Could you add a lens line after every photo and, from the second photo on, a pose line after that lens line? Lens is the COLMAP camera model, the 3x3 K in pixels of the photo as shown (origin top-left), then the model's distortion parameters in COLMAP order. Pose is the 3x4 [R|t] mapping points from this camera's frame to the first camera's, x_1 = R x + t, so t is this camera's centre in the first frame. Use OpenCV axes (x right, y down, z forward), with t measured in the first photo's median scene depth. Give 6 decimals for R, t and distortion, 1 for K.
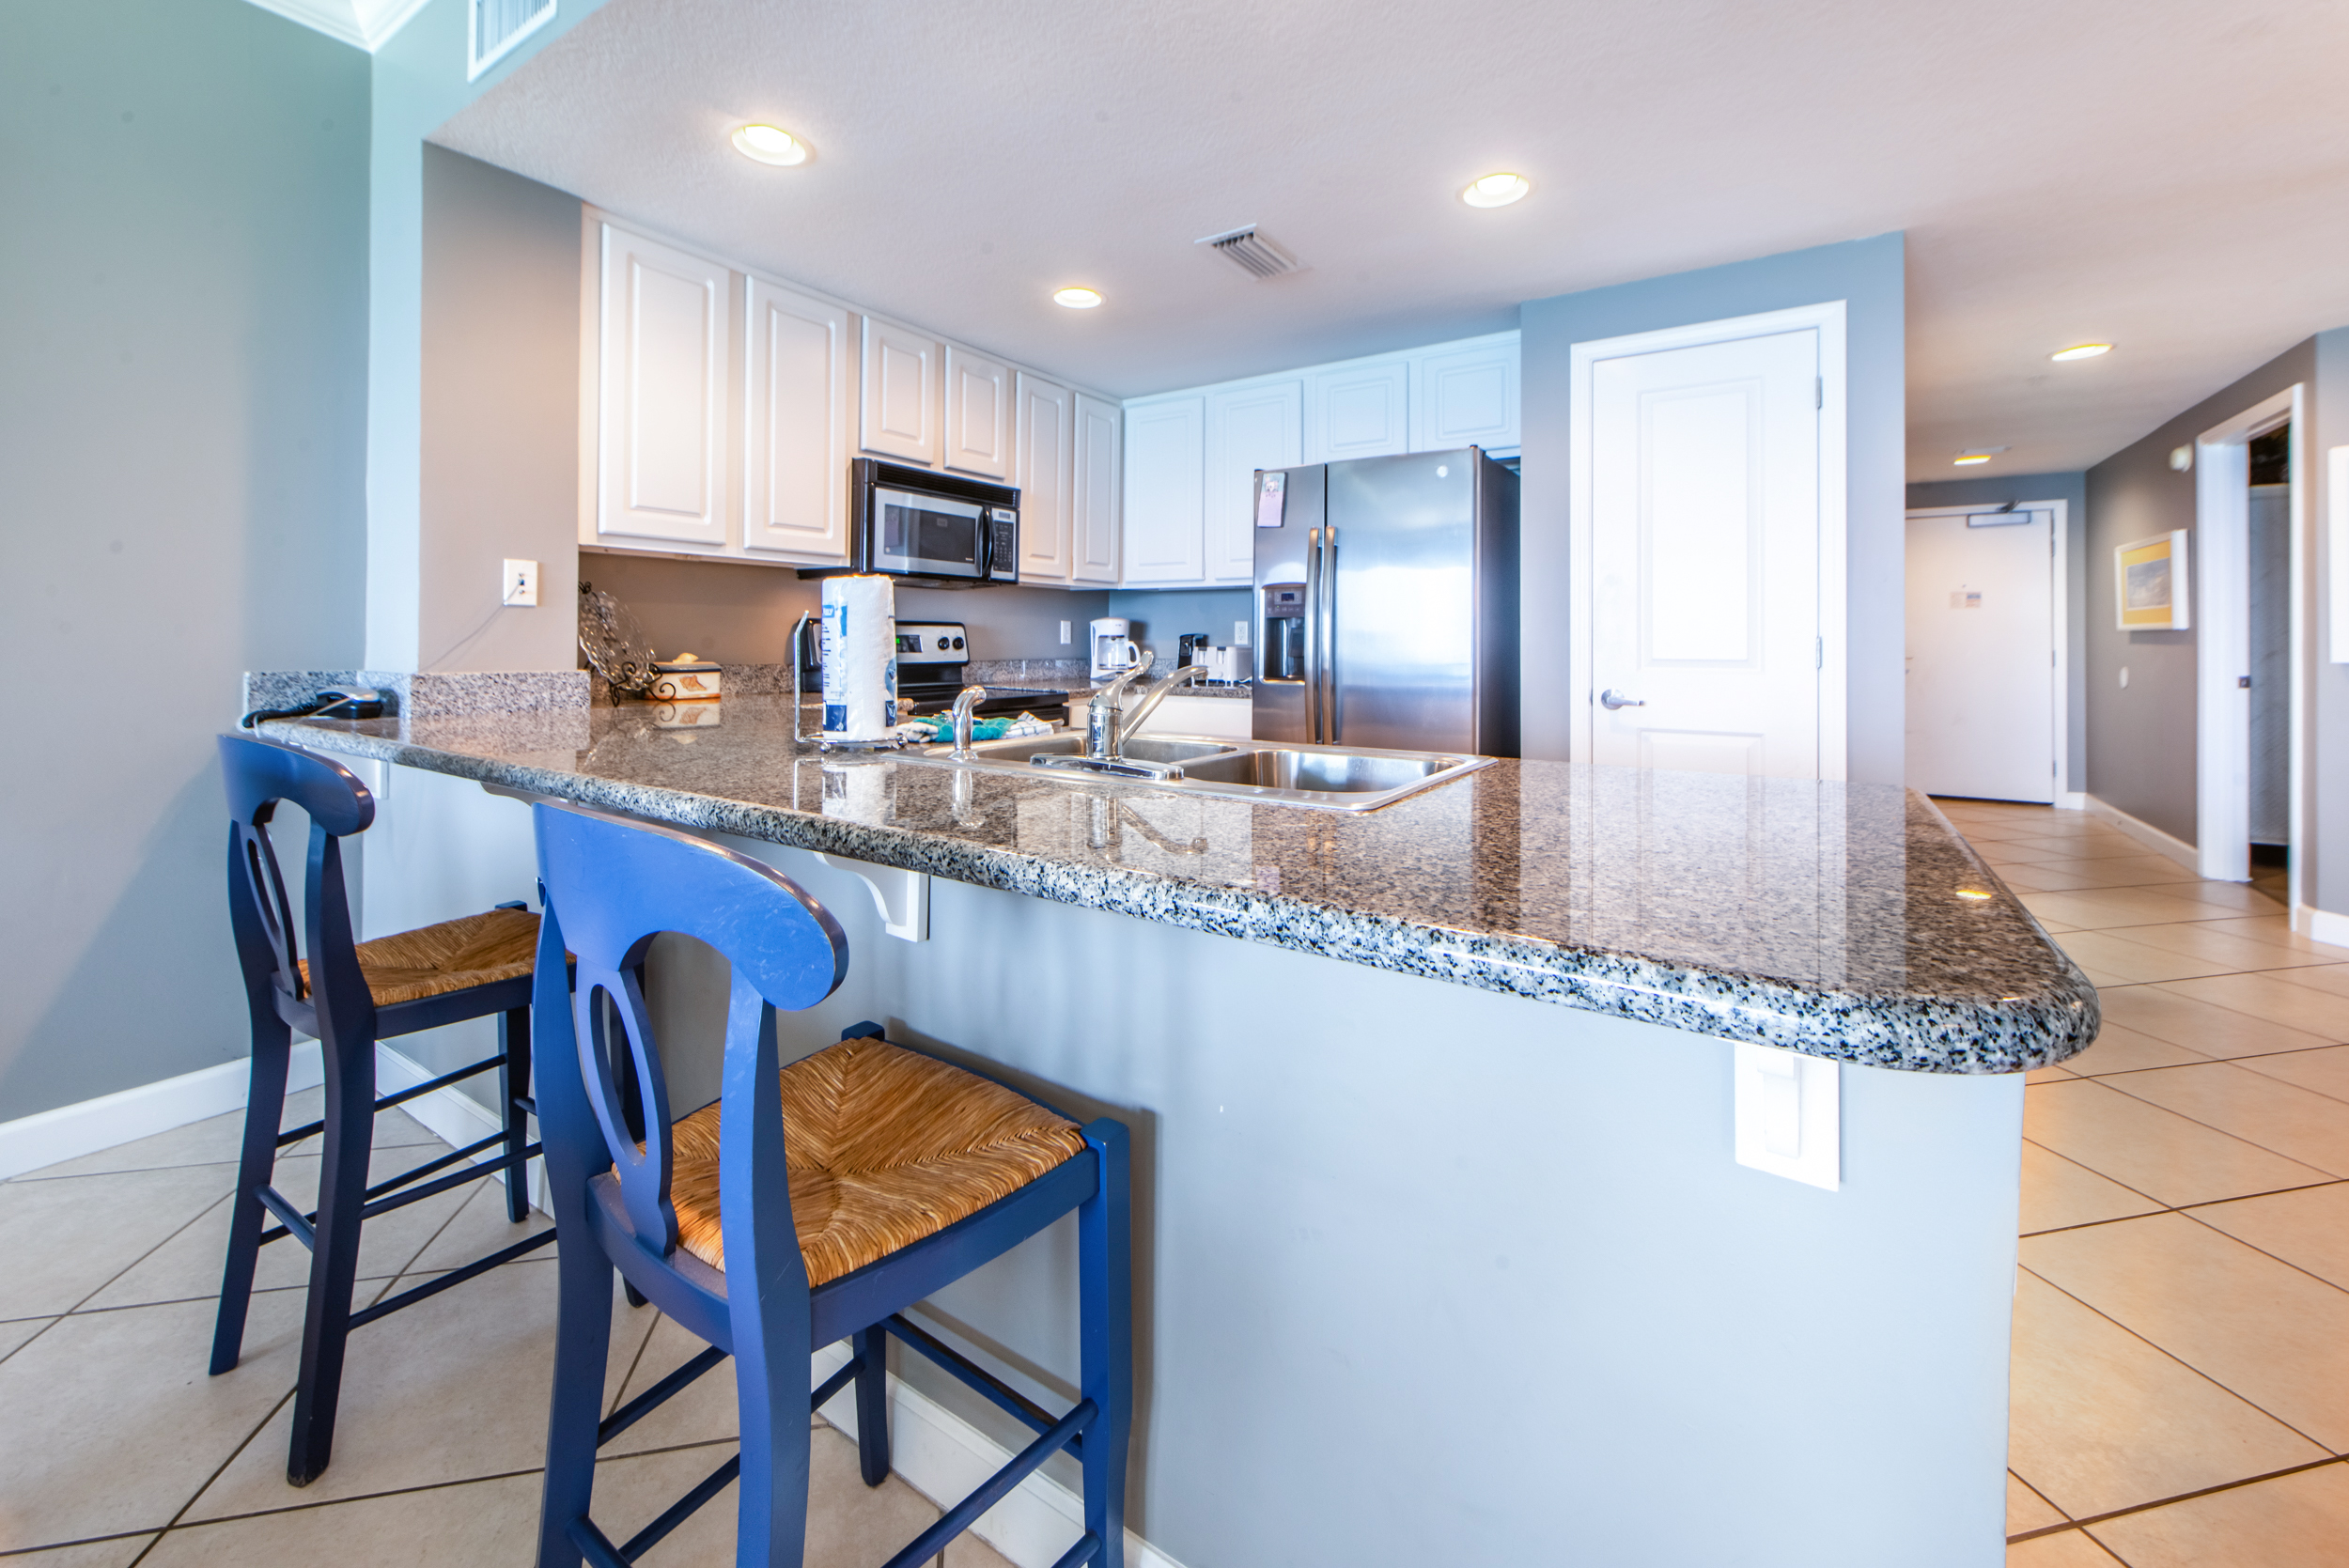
lens RADIAL K [[940.7, 0, 1183.6], [0, 940.7, 636.6], [0, 0, 1]] dist [-0.000461, -0.000461]
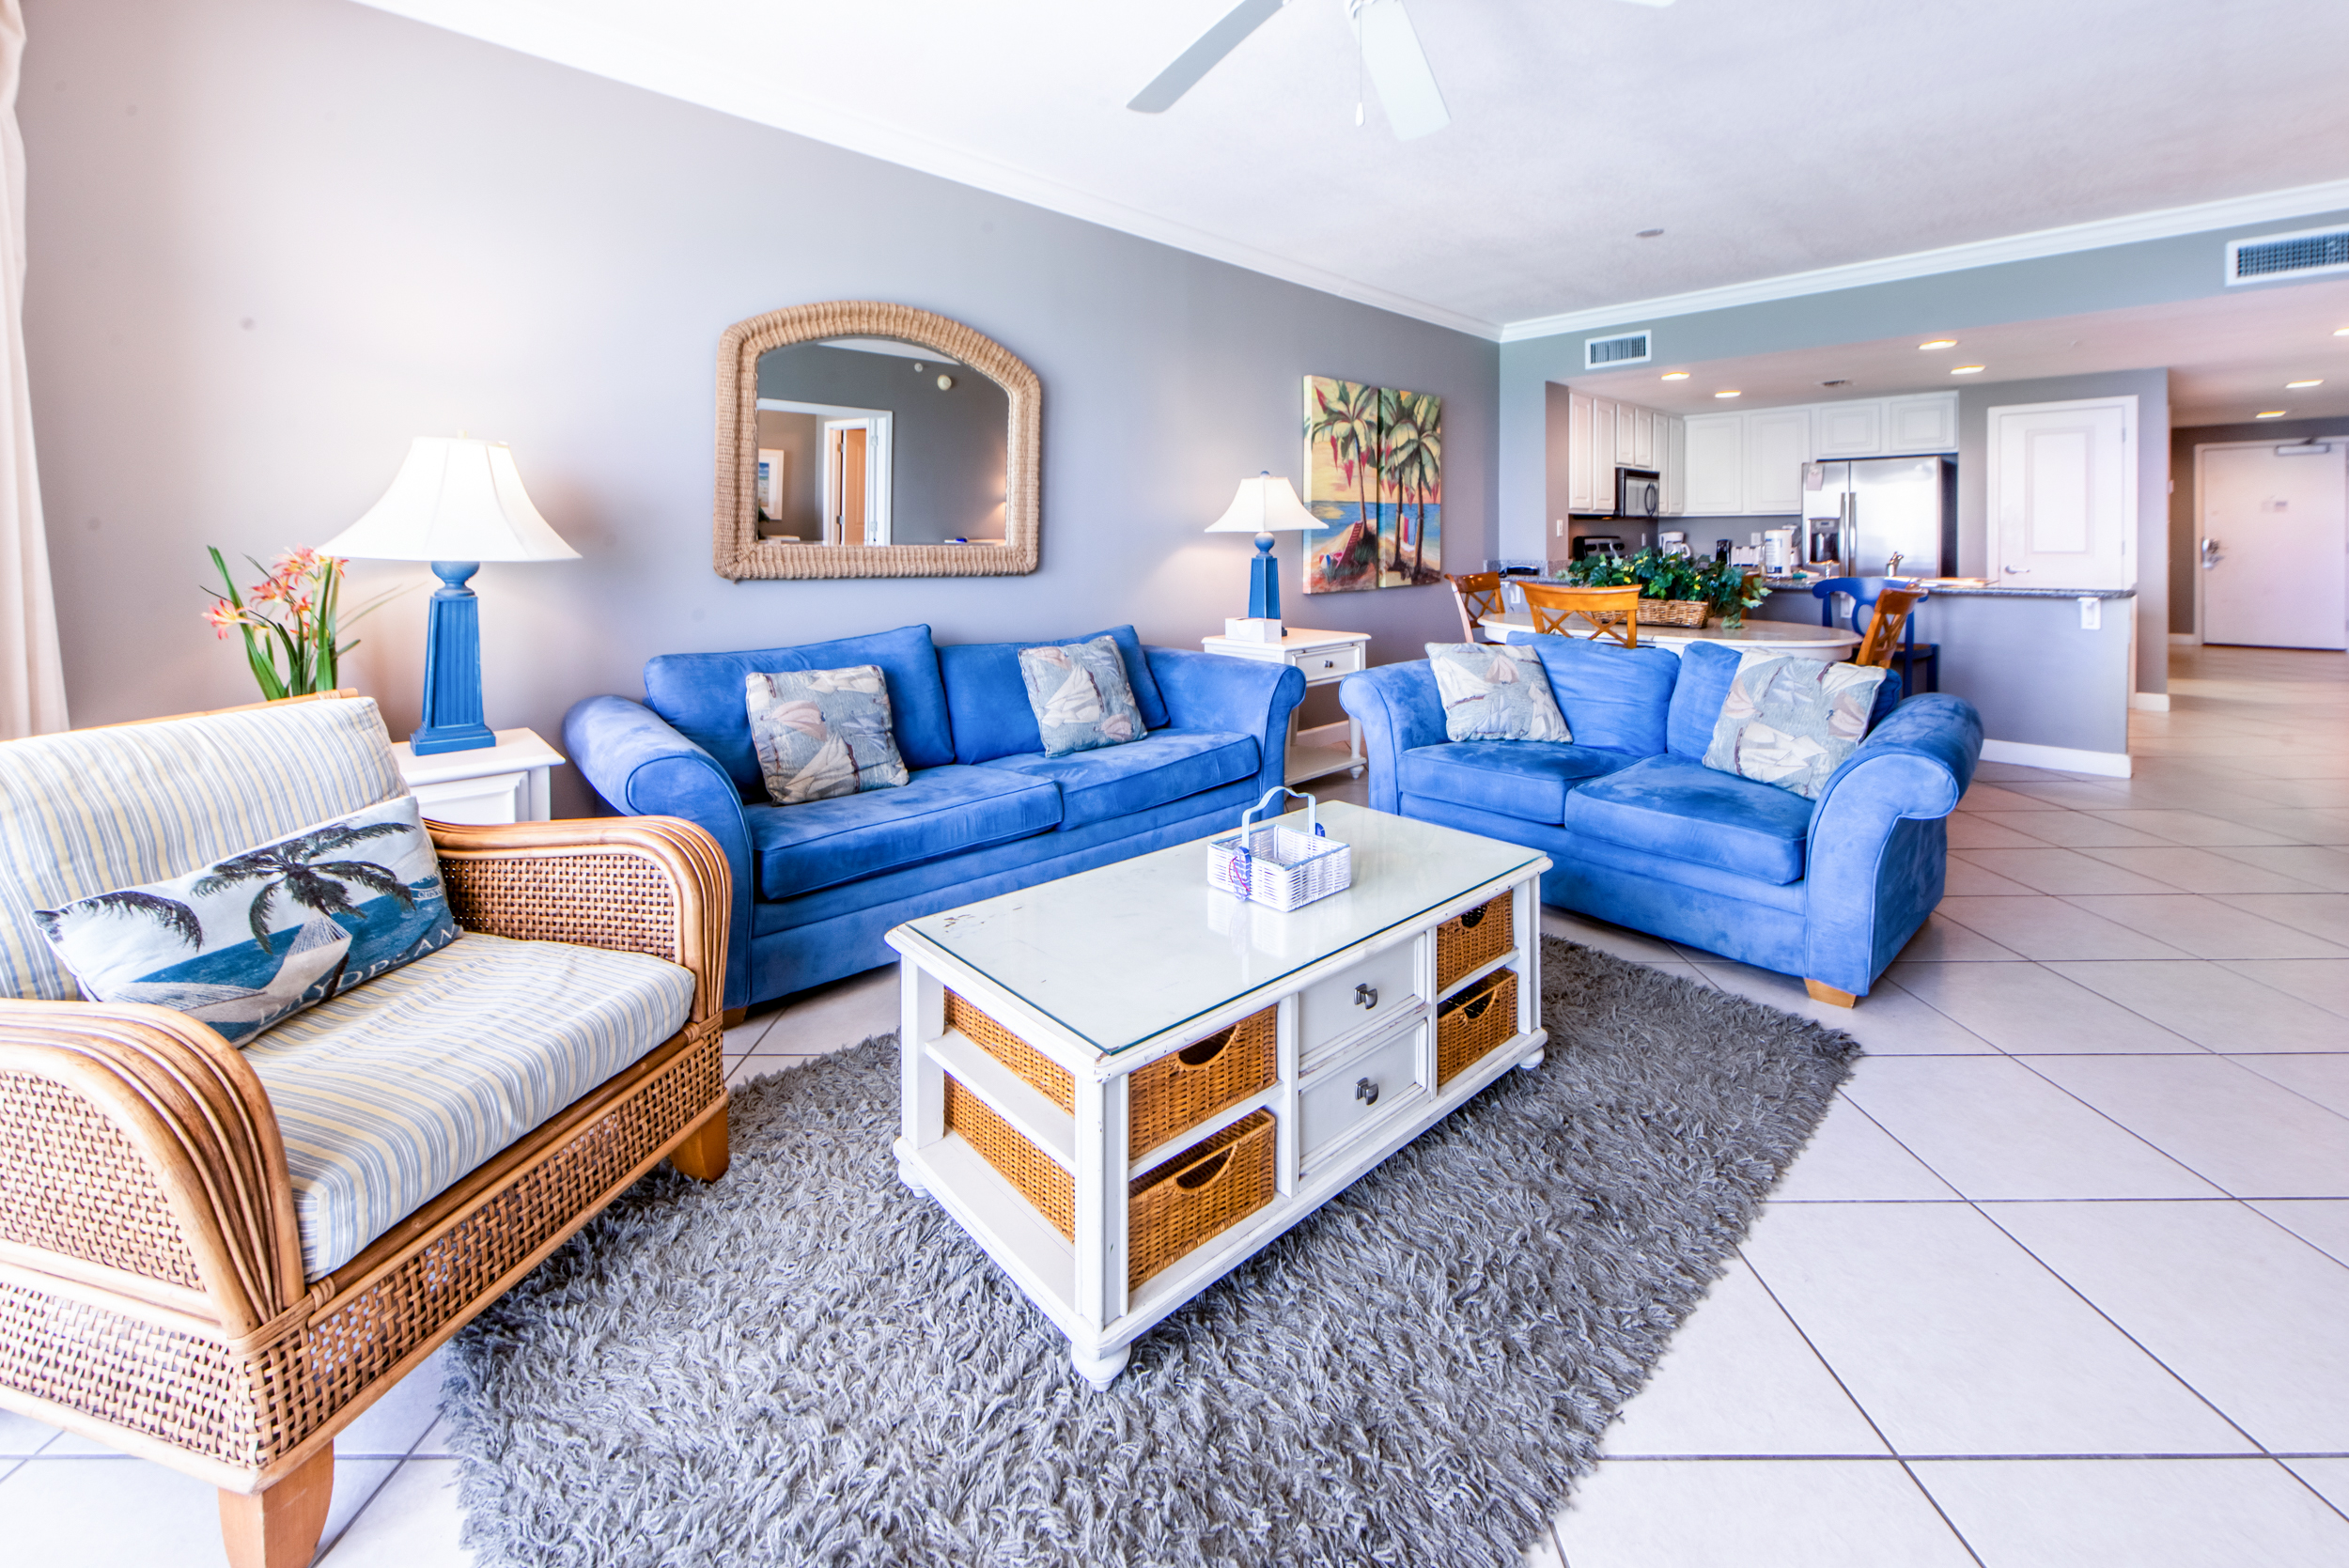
lens RADIAL K [[916.0, 0, 1172.6], [0, 916.0, 545.0], [0, 0, 1]] dist [-0.000625, -0.000206]
pose [[0.969203, -0.011321, -0.246005, -0.822185], [0.014841, 0.999812, 0.012460, -0.041408], [0.245817, -0.015727, 0.969189, -1.391298]]
